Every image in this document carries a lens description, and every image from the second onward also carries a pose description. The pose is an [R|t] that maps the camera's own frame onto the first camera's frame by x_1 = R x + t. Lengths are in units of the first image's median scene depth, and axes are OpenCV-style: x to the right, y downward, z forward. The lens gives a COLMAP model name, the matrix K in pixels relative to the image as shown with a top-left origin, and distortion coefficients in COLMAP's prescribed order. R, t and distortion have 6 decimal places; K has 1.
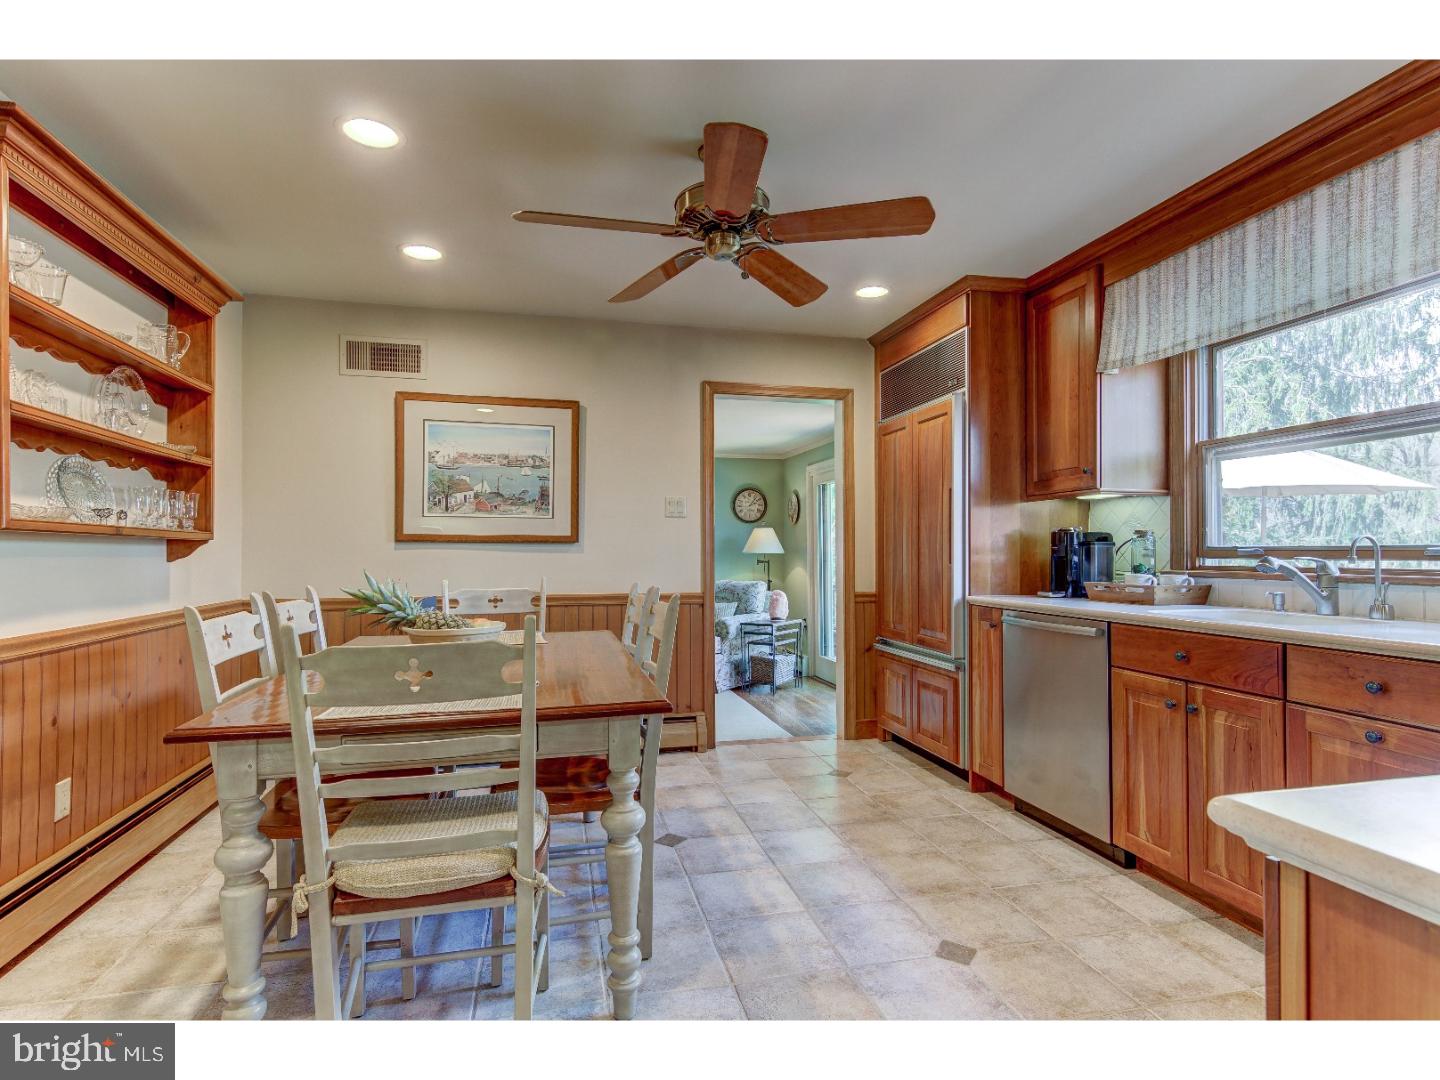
lens RADIAL K [[738.5, 0, 718.4], [0, 738.5, 544.9], [0, 0, 1]] dist [0.025160, -0.013097]
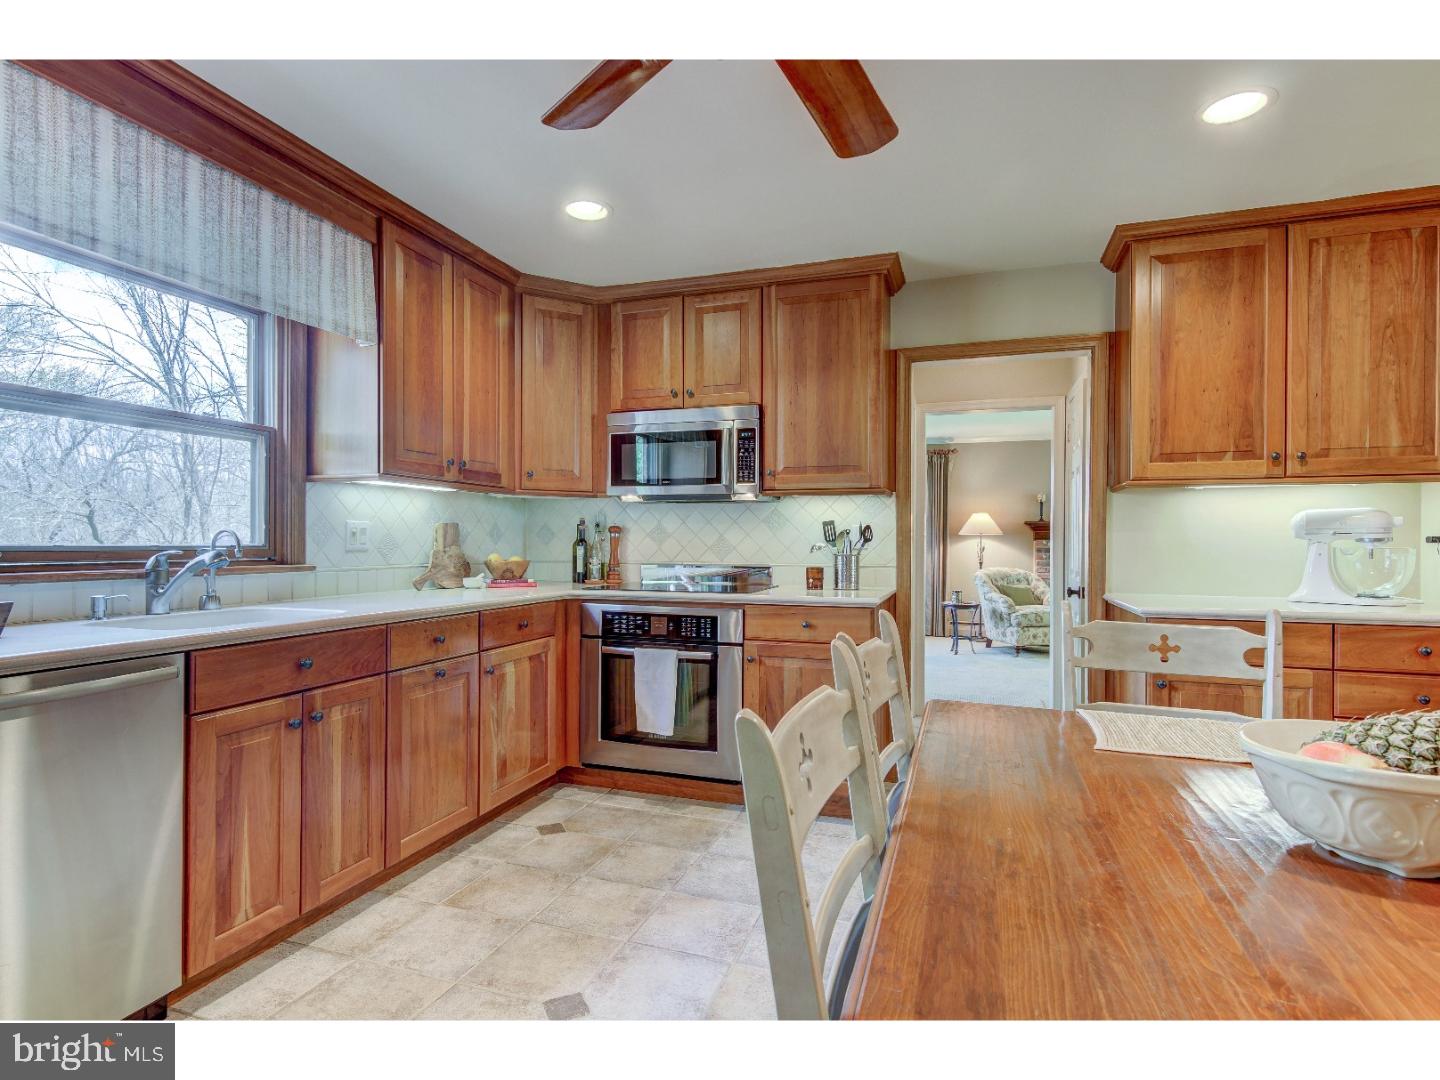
lens RADIAL K [[738.5, 0, 718.4], [0, 738.5, 544.9], [0, 0, 1]] dist [0.025160, -0.013097]
pose [[-0.848166, -0.004354, 0.529712, -0.228124], [-0.009178, 0.999937, -0.006477, 0.007844], [-0.529650, -0.010356, -0.848153, 1.292204]]
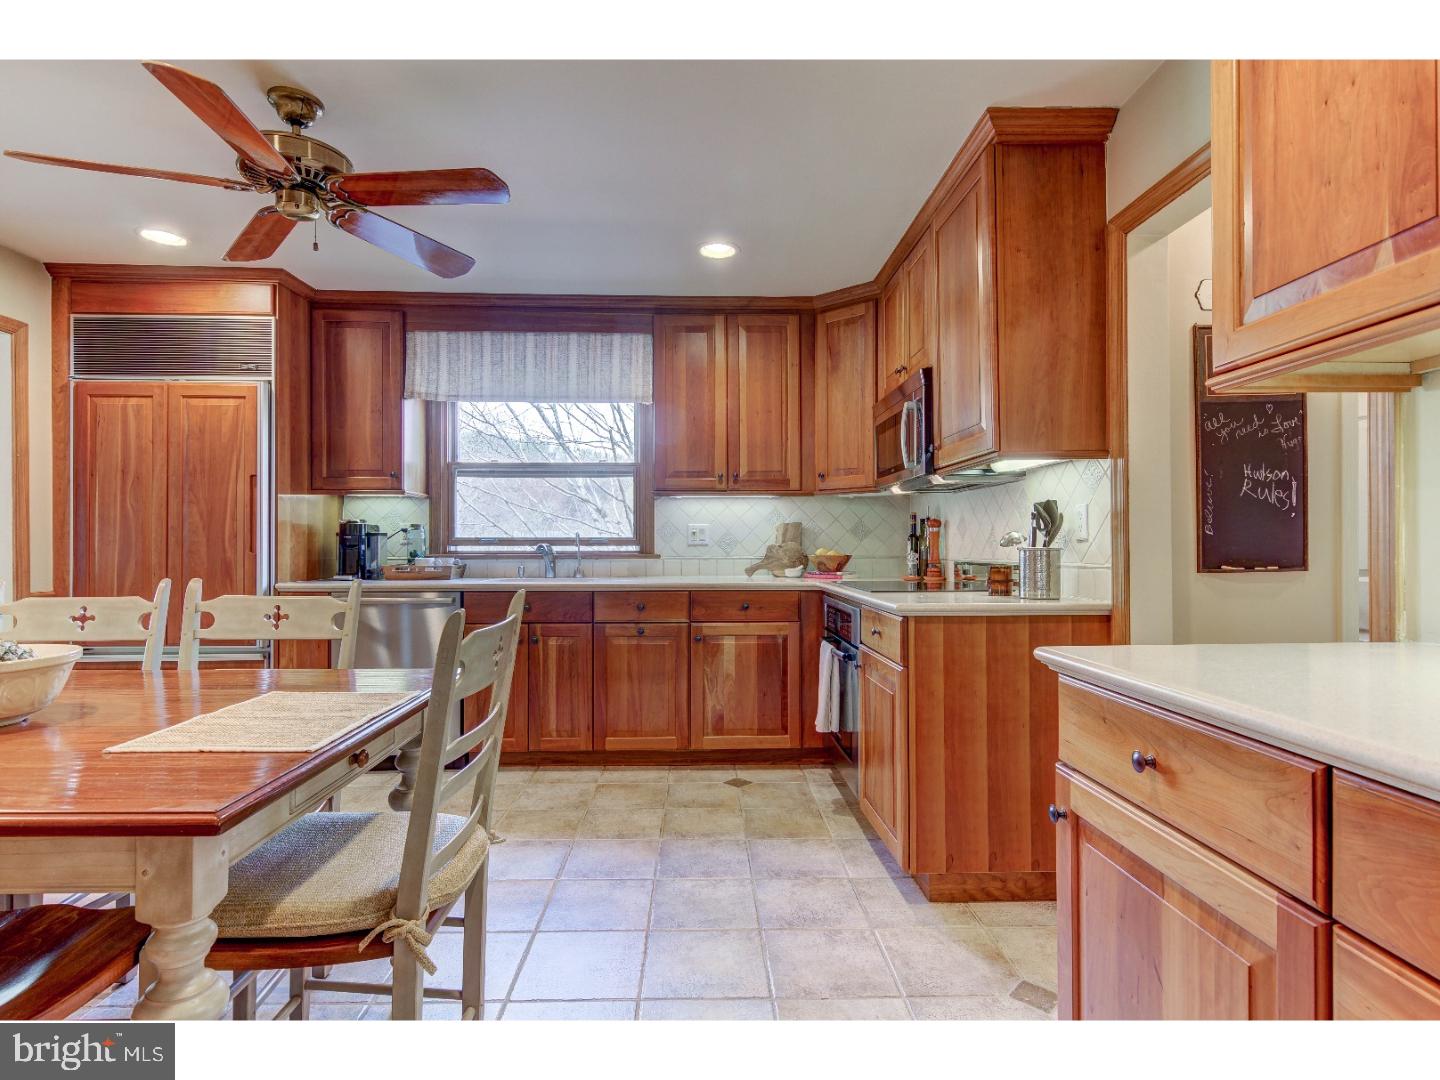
lens RADIAL K [[738.5, 0, 718.4], [0, 738.5, 544.9], [0, 0, 1]] dist [0.025160, -0.013097]
pose [[0.198031, 0.001932, 0.980194, -0.701474], [-0.008797, 0.999961, -0.000193, 0.013740], [-0.980156, -0.008585, 0.198041, 0.264915]]
